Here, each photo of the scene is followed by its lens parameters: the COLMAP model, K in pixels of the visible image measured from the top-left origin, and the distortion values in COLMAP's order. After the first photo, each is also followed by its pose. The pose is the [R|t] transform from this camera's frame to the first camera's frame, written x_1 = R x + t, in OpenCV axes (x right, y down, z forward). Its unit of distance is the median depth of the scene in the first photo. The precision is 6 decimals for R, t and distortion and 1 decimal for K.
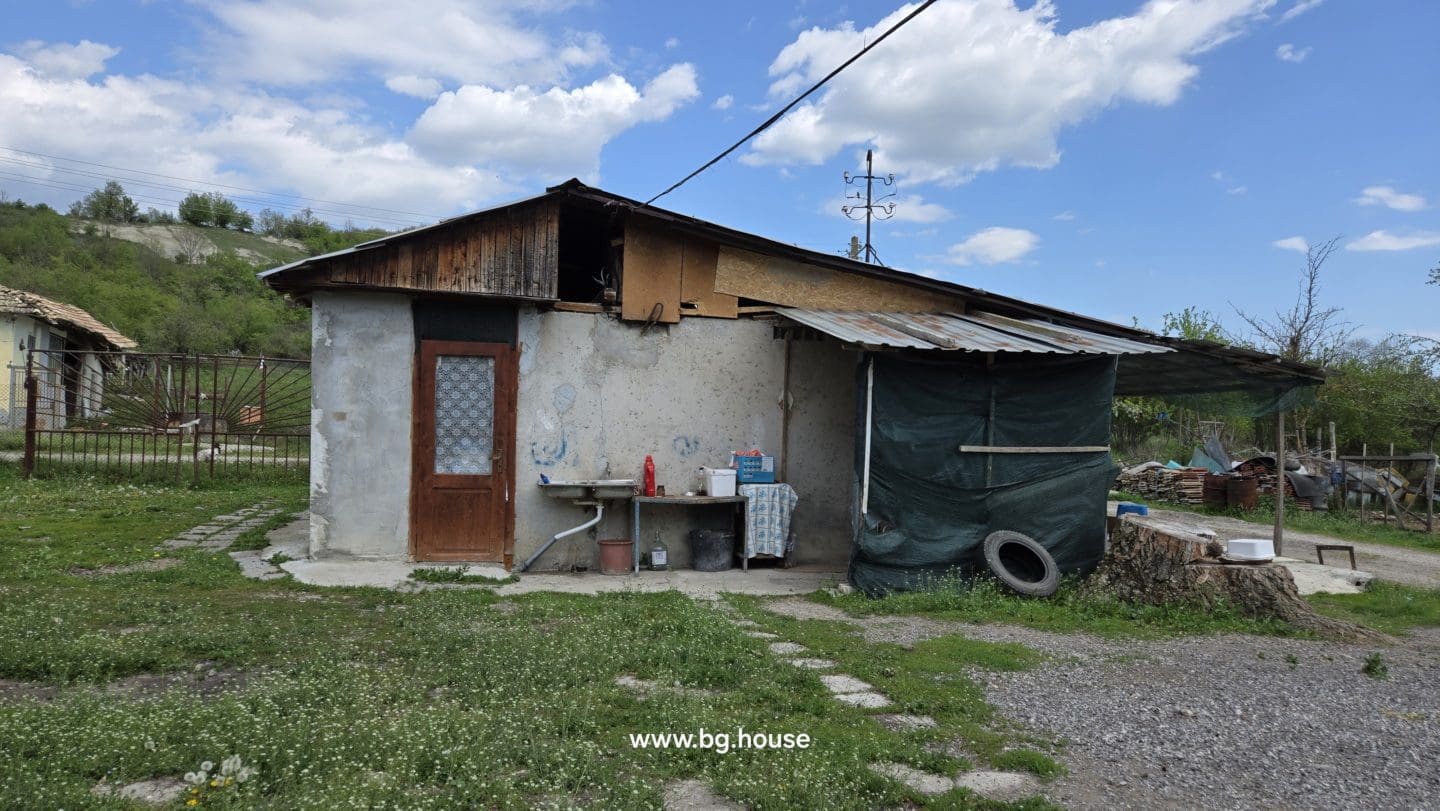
lens RADIAL K [[953.9, 0, 714.6], [0, 953.9, 413.2], [0, 0, 1]] dist [0.066725, -0.059114]
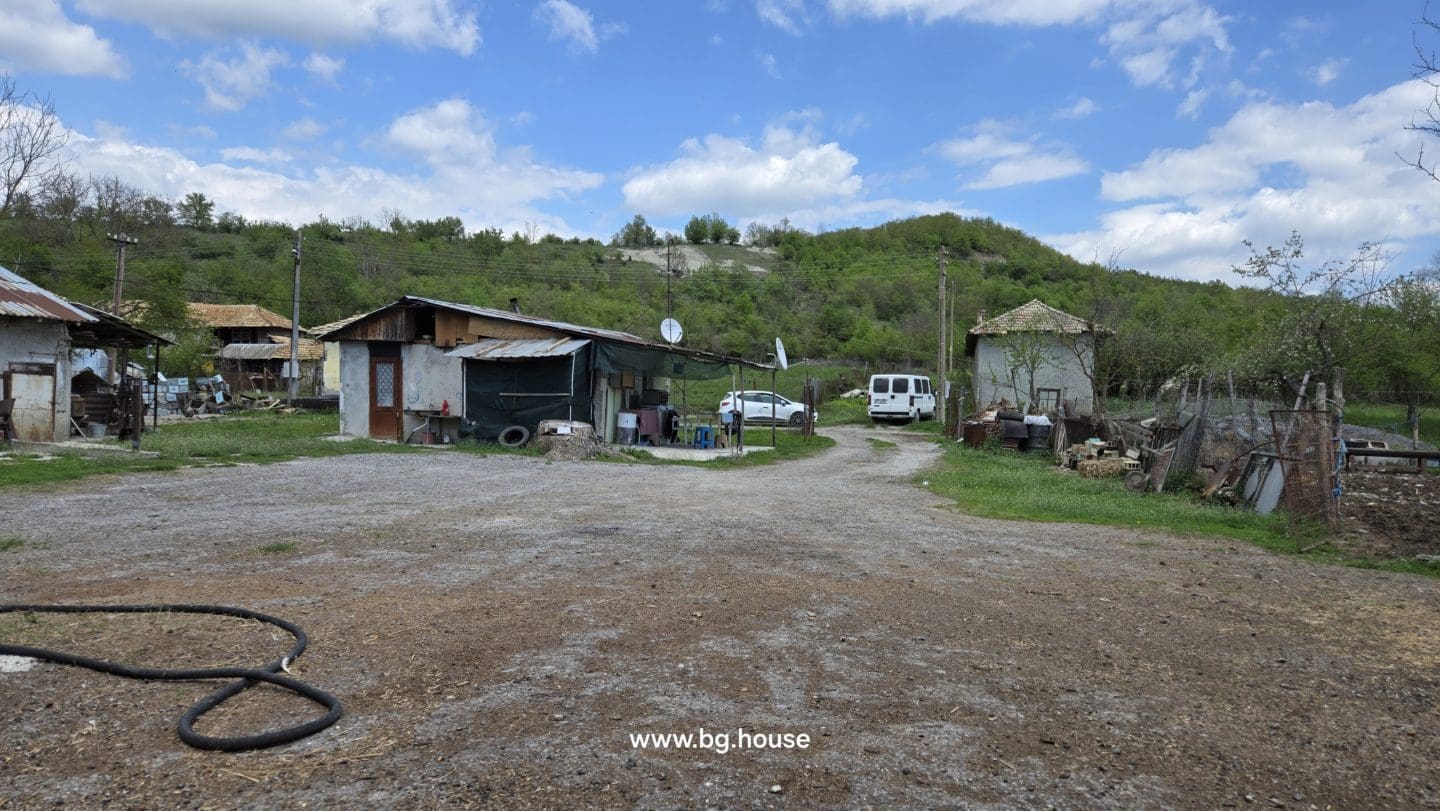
lens RADIAL K [[953.9, 0, 714.6], [0, 953.9, 413.2], [0, 0, 1]] dist [0.066725, -0.059114]
pose [[0.870828, 0.000356, -0.491588, 1.783746], [0.007531, 0.999873, 0.014064, 0.049184], [0.491530, -0.015949, 0.870715, -0.856482]]
